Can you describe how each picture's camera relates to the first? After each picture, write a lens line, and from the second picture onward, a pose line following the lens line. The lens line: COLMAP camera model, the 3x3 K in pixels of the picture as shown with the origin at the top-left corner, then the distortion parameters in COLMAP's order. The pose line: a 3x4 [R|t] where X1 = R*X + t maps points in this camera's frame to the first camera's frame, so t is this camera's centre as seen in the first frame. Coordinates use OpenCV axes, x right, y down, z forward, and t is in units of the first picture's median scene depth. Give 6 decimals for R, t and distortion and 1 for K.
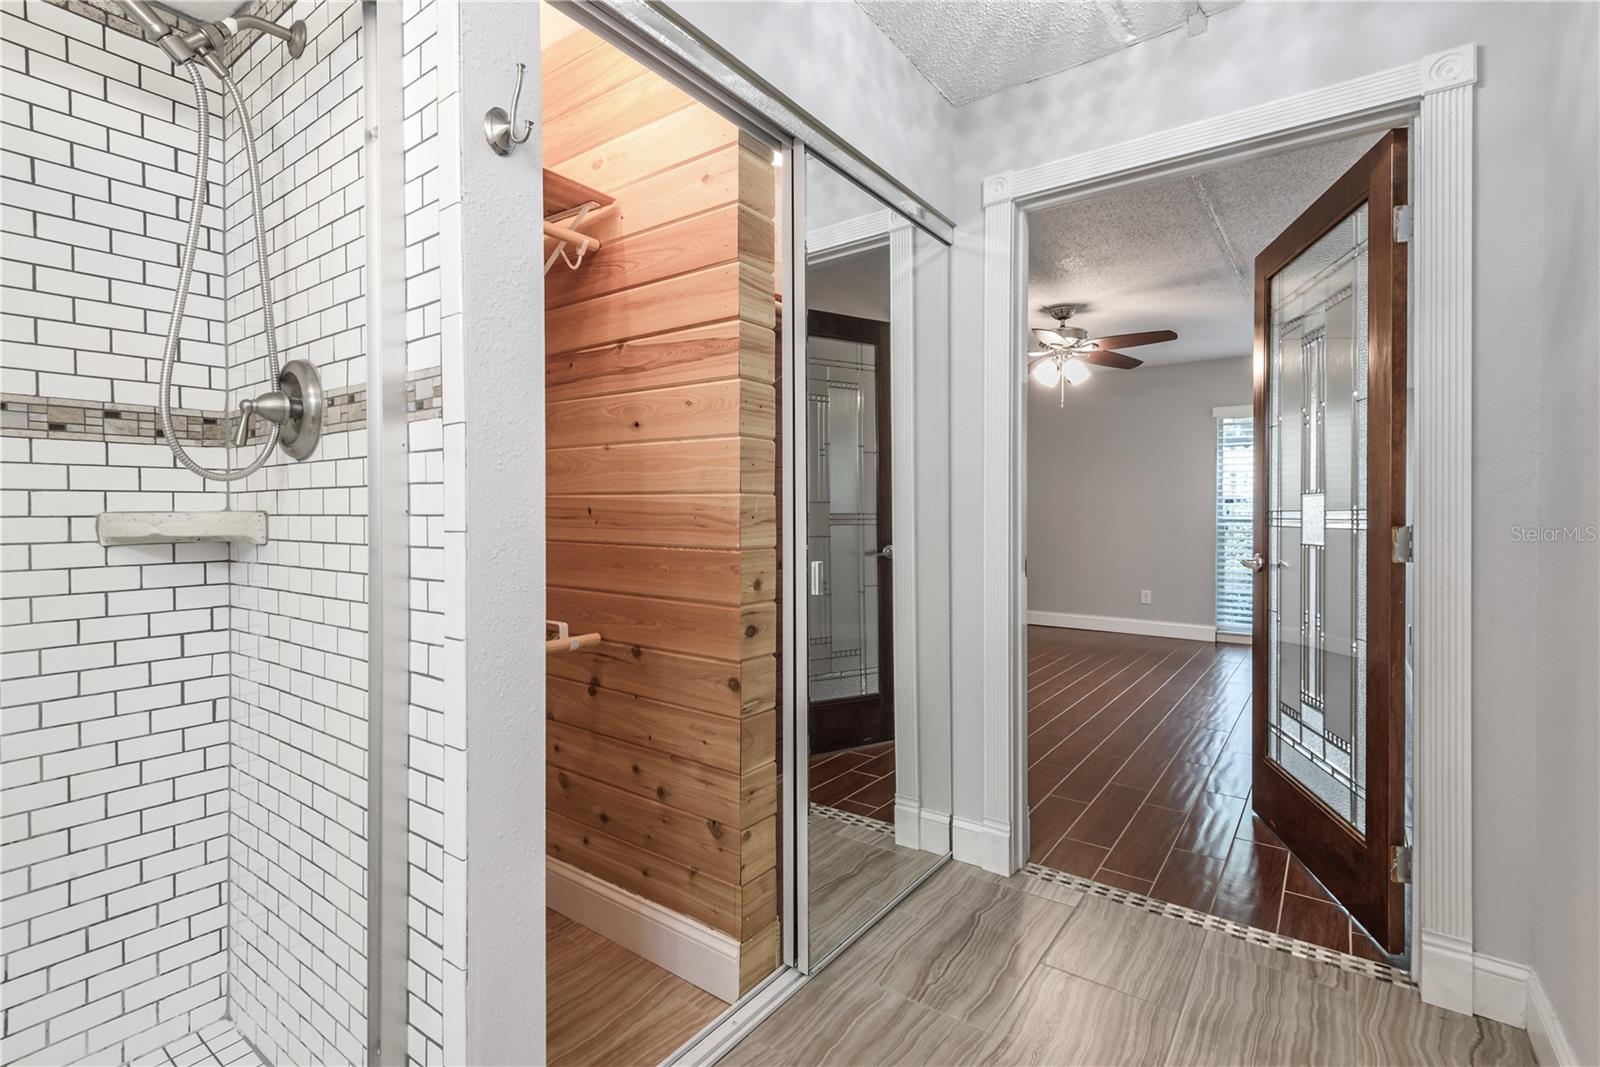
lens RADIAL K [[718.7, 0, 794.9], [0, 718.7, 517.8], [0, 0, 1]] dist [0.009798, -0.004550]
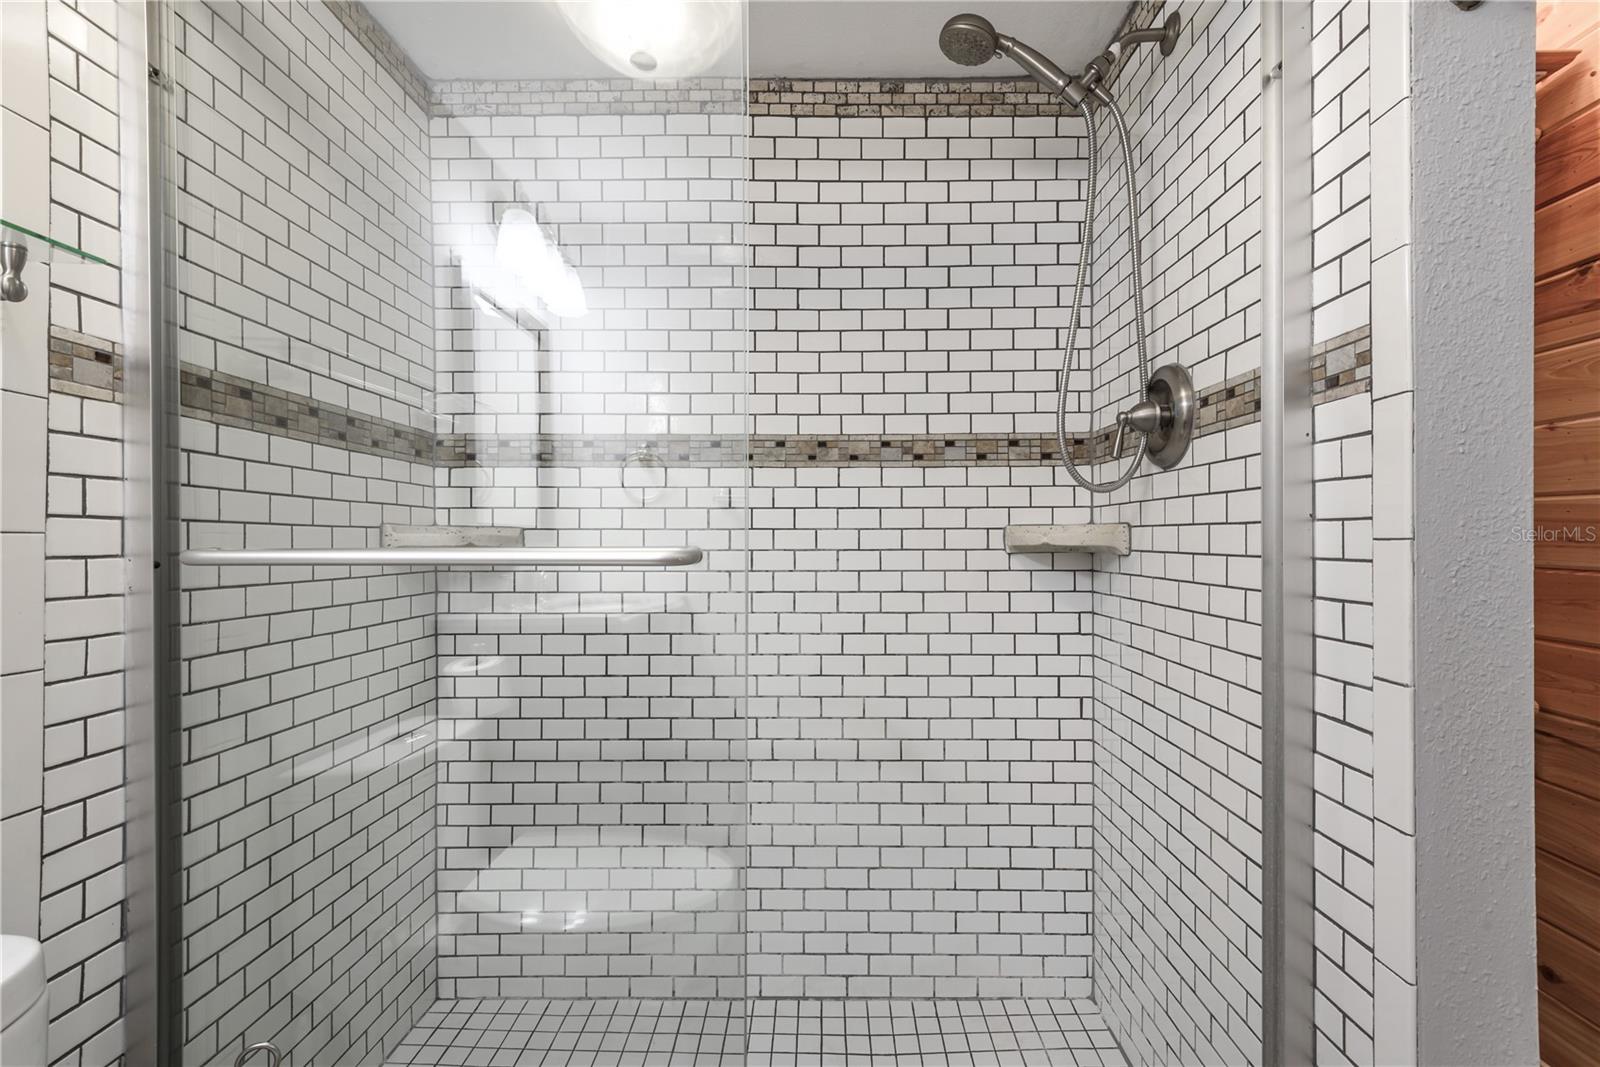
lens RADIAL K [[718.7, 0, 794.9], [0, 718.7, 517.8], [0, 0, 1]] dist [0.009798, -0.004550]
pose [[0.543981, -0.025092, -0.838722, -0.149904], [0.000066, 0.999554, -0.029861, 0.016272], [0.839097, 0.016188, 0.543741, 0.052456]]
